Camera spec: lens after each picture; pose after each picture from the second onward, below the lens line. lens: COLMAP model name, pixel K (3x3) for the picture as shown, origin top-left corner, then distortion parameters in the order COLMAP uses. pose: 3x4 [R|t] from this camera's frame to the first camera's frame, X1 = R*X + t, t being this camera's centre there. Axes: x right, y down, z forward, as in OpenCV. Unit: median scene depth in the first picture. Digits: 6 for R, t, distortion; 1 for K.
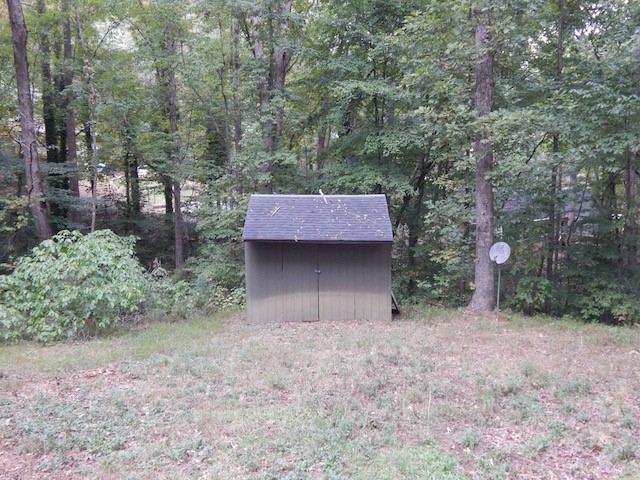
lens RADIAL K [[580.5, 0, 319.5], [0, 580.5, 239.9], [0, 0, 1]] dist [-0.007331, -0.001888]
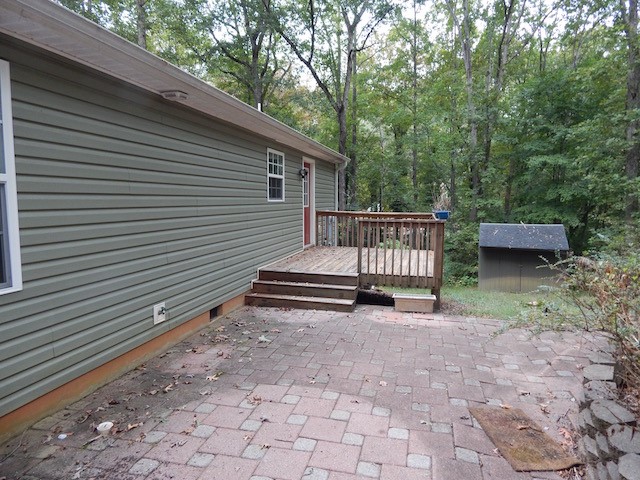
lens RADIAL K [[422.9, 0, 321.7], [0, 422.9, 240.2], [0, 0, 1]] dist [-0.002235, 0.000496]
pose [[0.929517, 0.032580, -0.367337, -0.074449], [-0.047895, 0.998319, -0.032651, 0.035808], [0.365656, 0.047943, 0.929514, -0.350878]]
